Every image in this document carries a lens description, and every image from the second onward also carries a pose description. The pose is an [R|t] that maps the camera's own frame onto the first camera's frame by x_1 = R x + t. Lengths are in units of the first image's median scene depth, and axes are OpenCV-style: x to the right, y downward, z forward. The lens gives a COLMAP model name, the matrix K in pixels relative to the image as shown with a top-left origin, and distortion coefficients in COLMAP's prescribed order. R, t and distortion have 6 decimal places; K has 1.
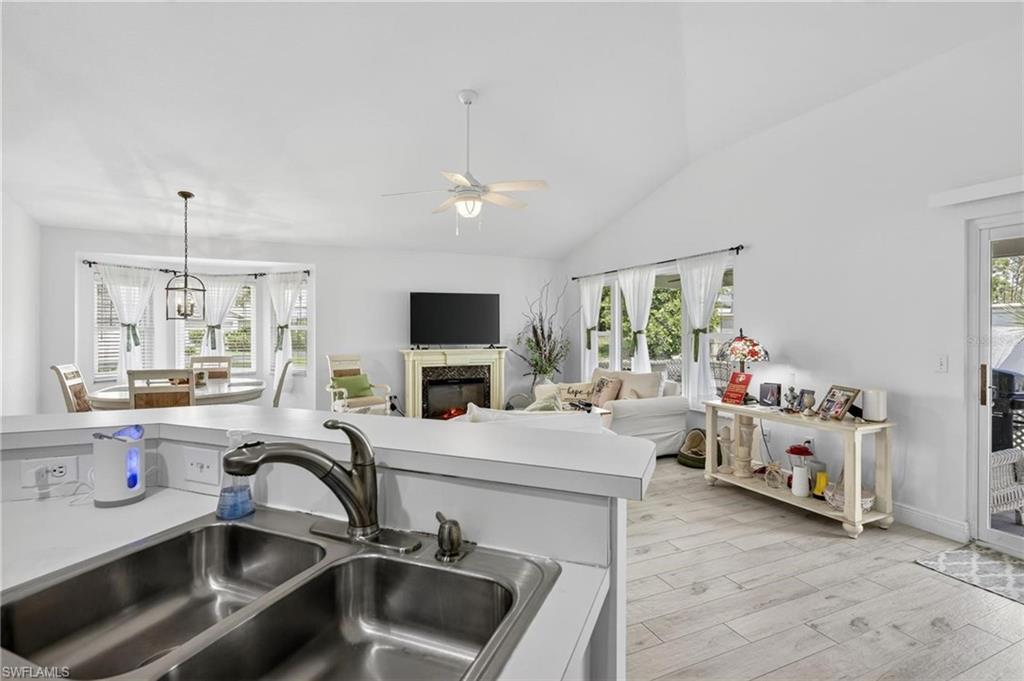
lens RADIAL K [[490.1, 0, 516.0], [0, 490.1, 328.0], [0, 0, 1]] dist [0.000313, -0.001757]
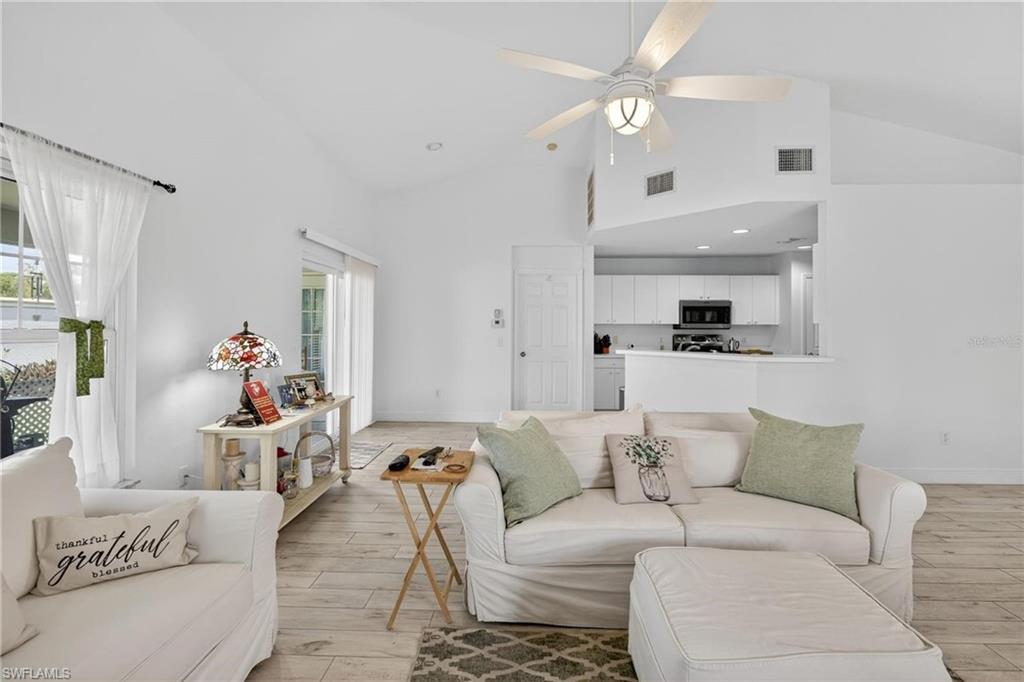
lens RADIAL K [[426.8, 0, 517.4], [0, 426.8, 326.6], [0, 0, 1]] dist [-0.000424, -0.000386]
pose [[-0.895145, -0.003977, 0.445757, -0.178866], [-0.003871, 0.999992, 0.001148, 0.006694], [-0.445758, -0.000698, -0.895153, 1.360543]]
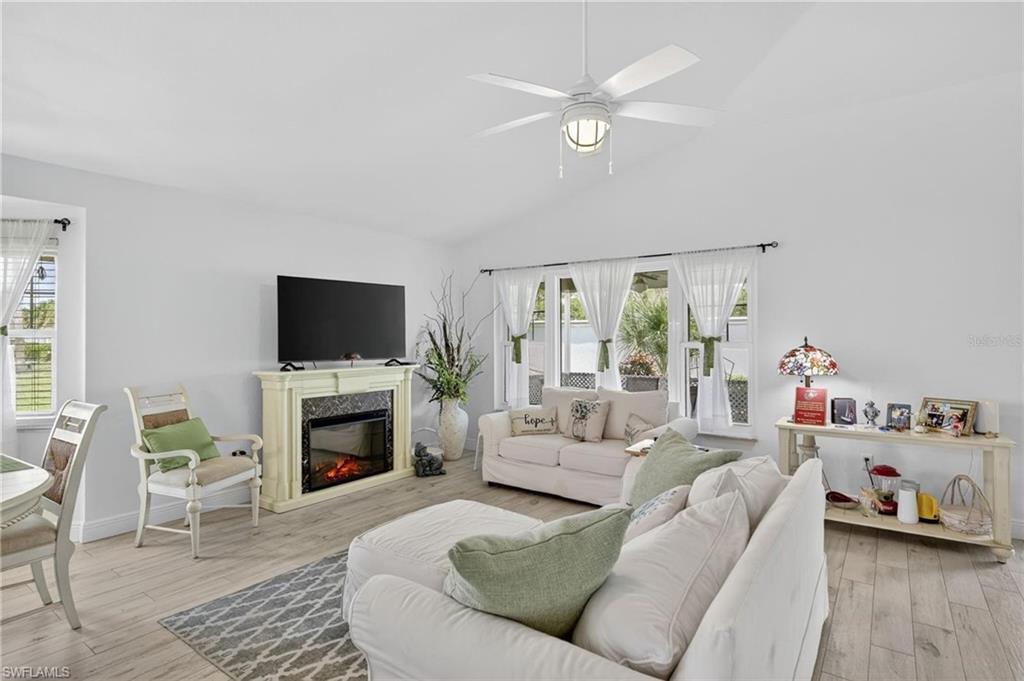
lens RADIAL K [[532.8, 0, 514.6], [0, 532.8, 334.5], [0, 0, 1]] dist [0.000558, 0.000242]
pose [[0.860992, 0.002736, 0.508611, -0.458336], [-0.001520, 0.999995, -0.002807, 0.001154], [-0.508617, 0.001644, 0.860992, 0.444632]]
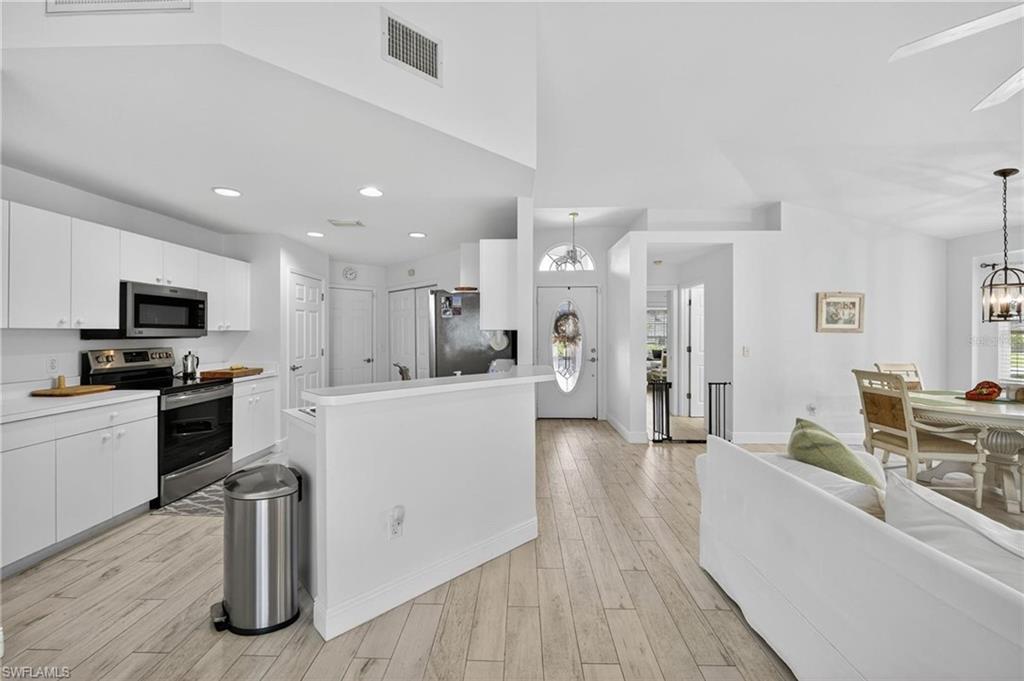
lens RADIAL K [[419.0, 0, 512.7], [0, 419.0, 336.4], [0, 0, 1]] dist [0.000177, 0.000027]
pose [[-0.438280, 0.002282, -0.898836, 0.364991], [-0.000286, 0.999996, 0.002679, 0.008254], [0.898839, 0.001431, -0.438278, 0.633607]]
